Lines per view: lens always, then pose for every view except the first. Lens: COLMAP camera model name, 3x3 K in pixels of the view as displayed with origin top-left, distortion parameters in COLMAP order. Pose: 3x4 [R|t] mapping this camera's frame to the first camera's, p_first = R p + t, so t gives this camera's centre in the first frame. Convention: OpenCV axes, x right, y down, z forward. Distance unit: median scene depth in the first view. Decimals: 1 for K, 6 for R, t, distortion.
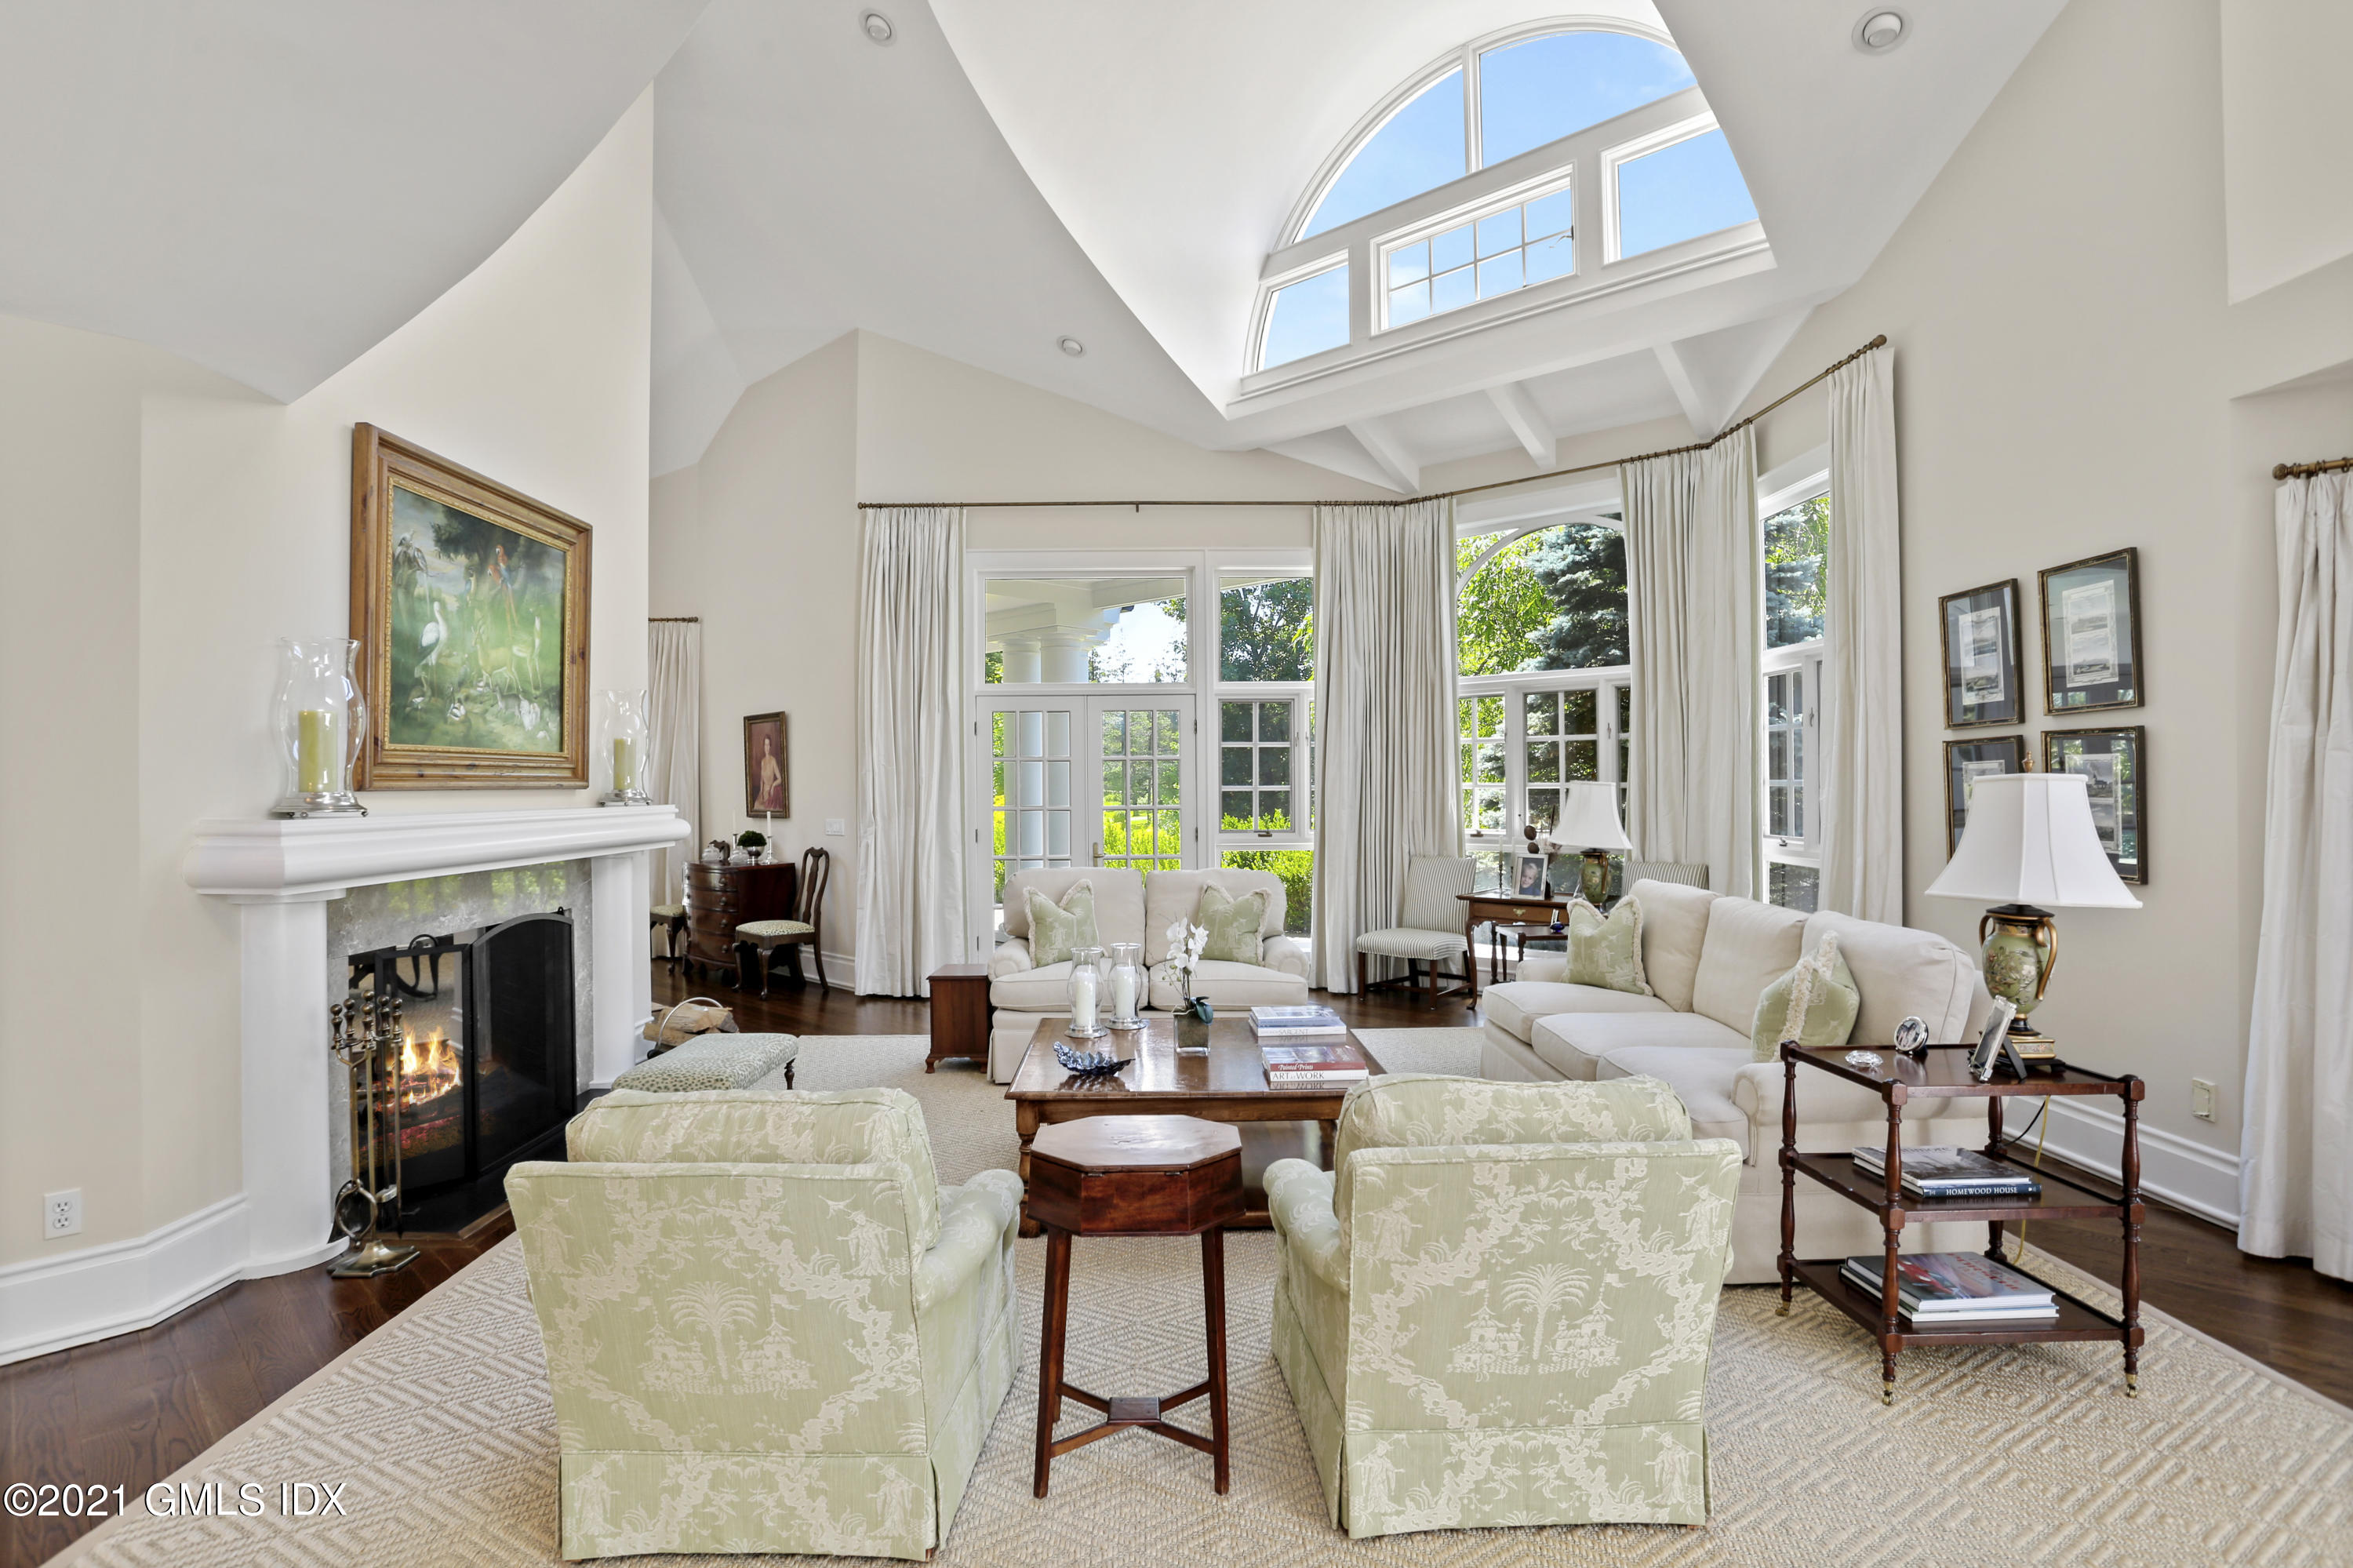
lens RADIAL K [[1160.6, 0, 1188.1], [0, 1160.6, 783.4], [0, 0, 1]] dist [-0.049204, 0.003952]
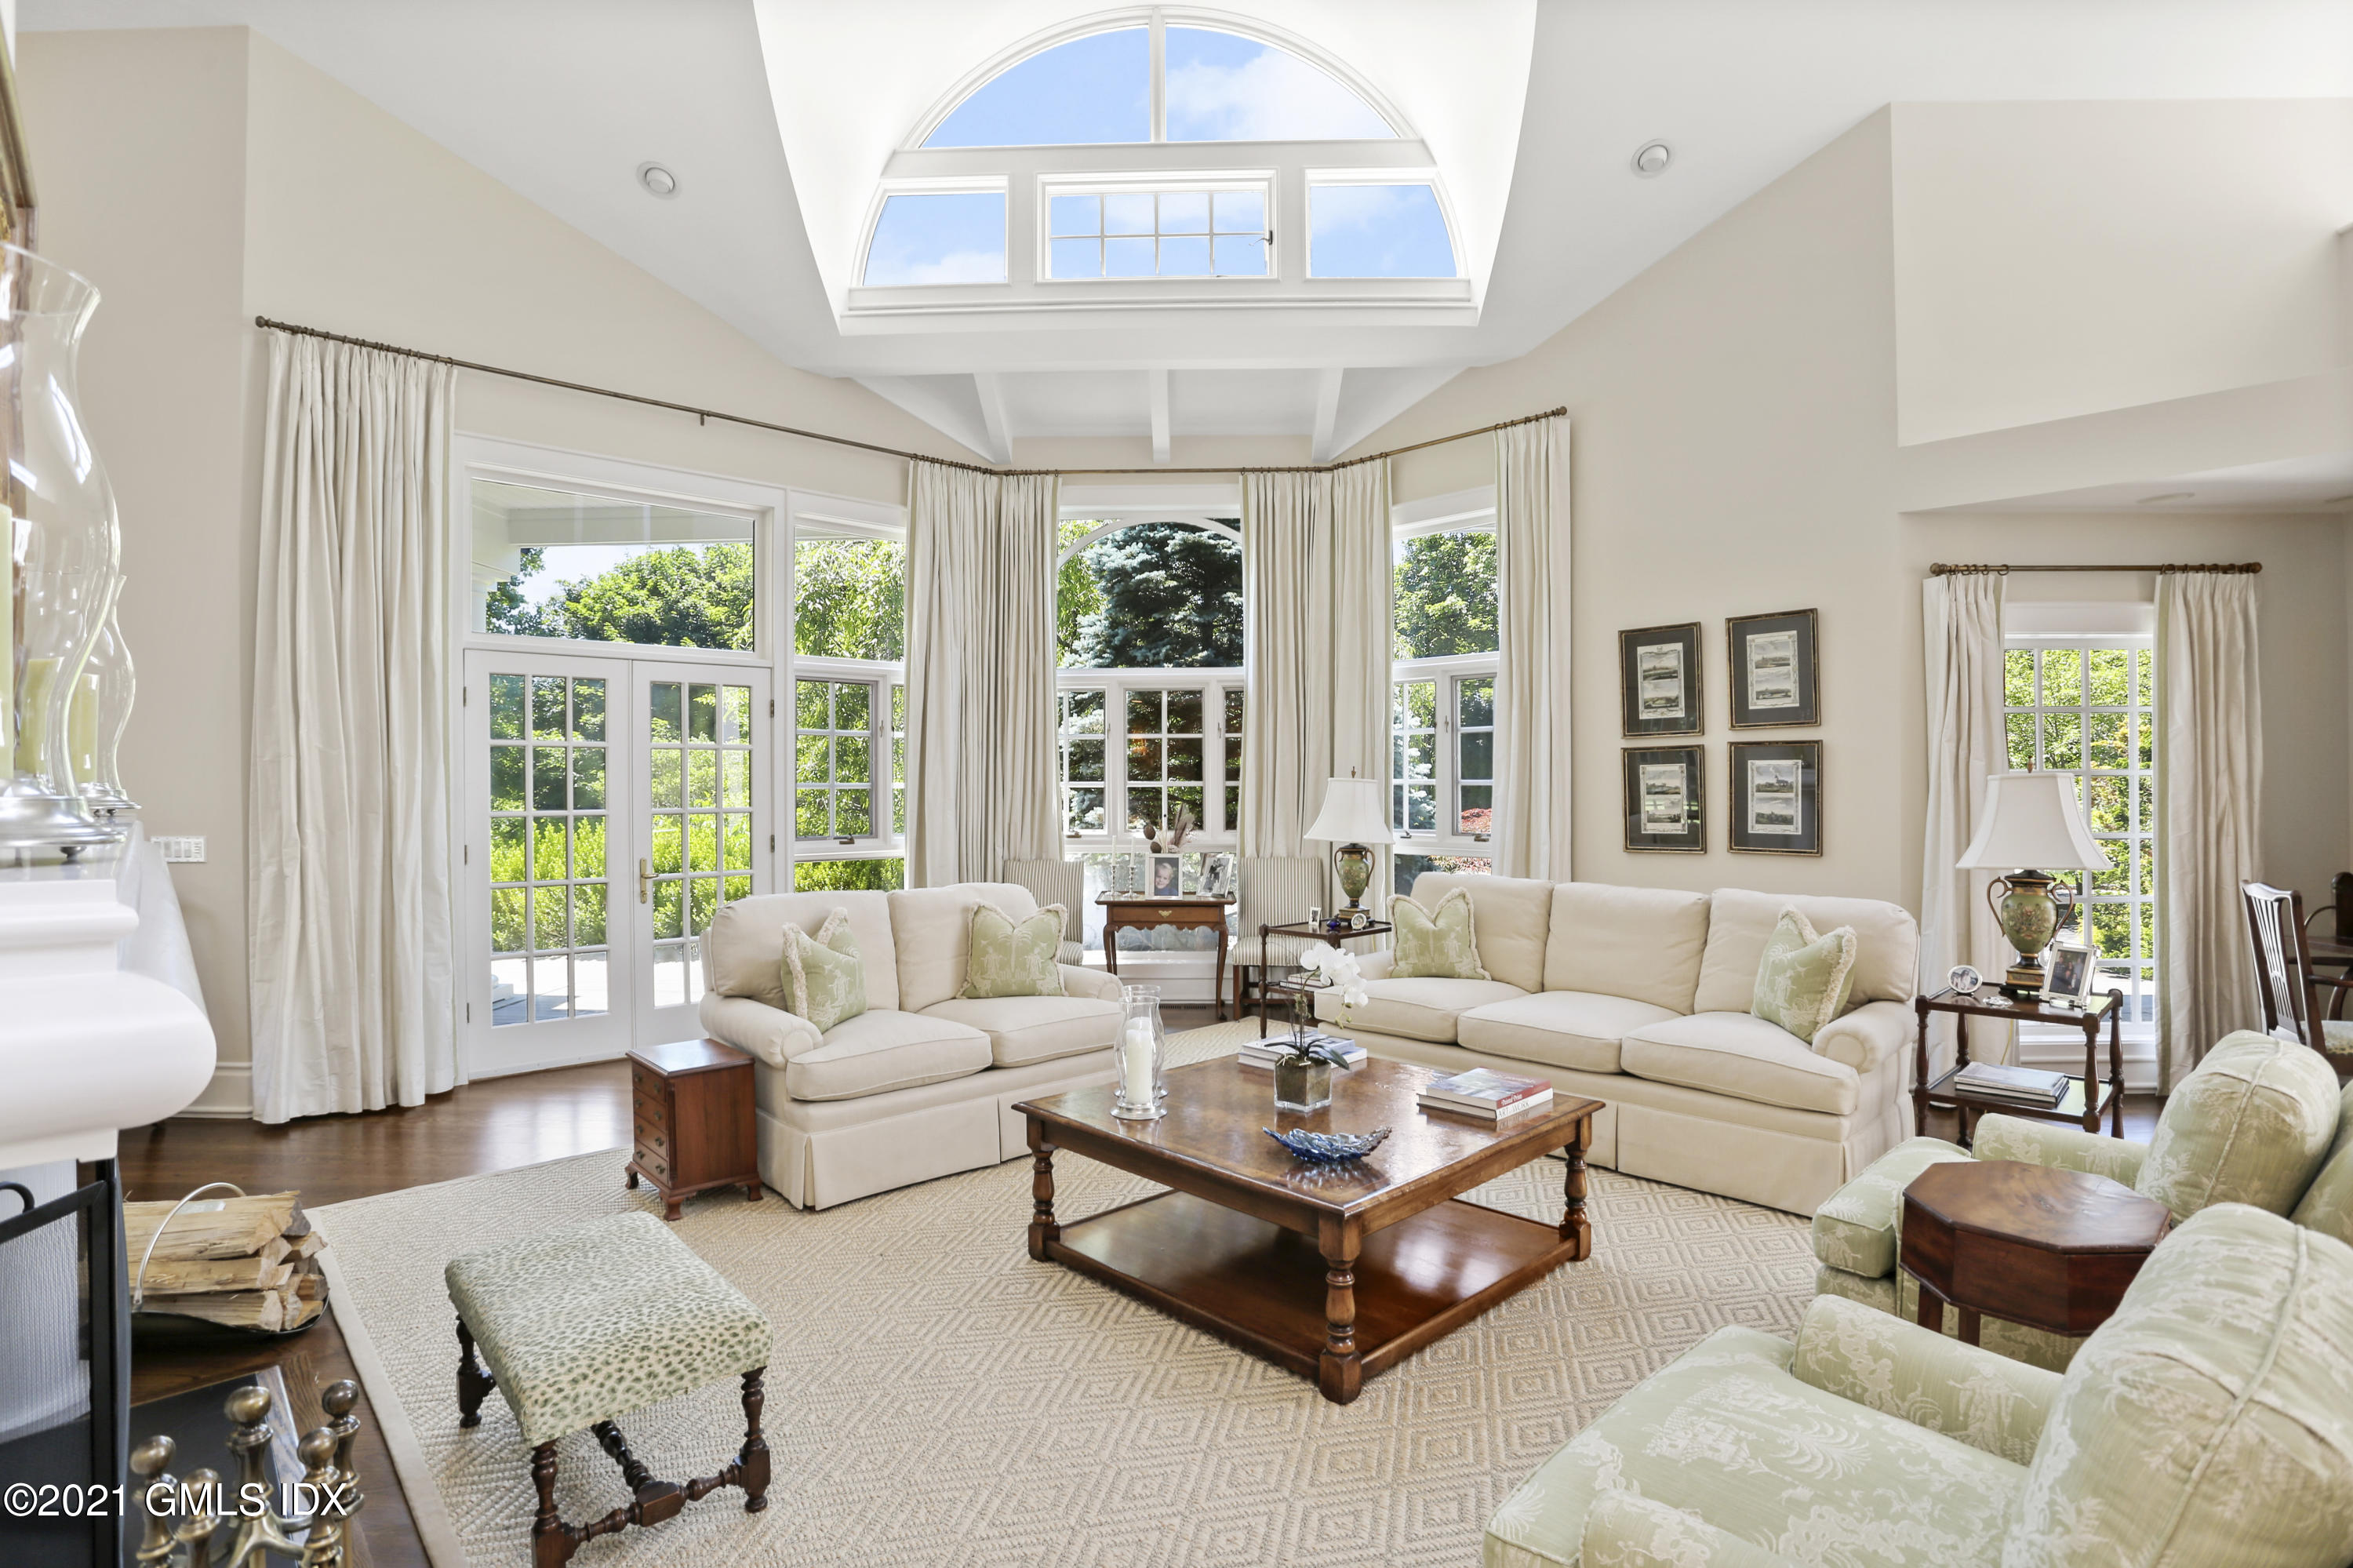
lens RADIAL K [[1160.6, 0, 1176.4], [0, 1160.6, 780.3], [0, 0, 1]] dist [-0.049204, 0.003952]
pose [[0.750183, 0.006238, 0.661201, -0.370668], [-0.003881, 0.999980, -0.005031, 0.003920], [-0.661219, 0.001207, 0.750192, 0.273486]]
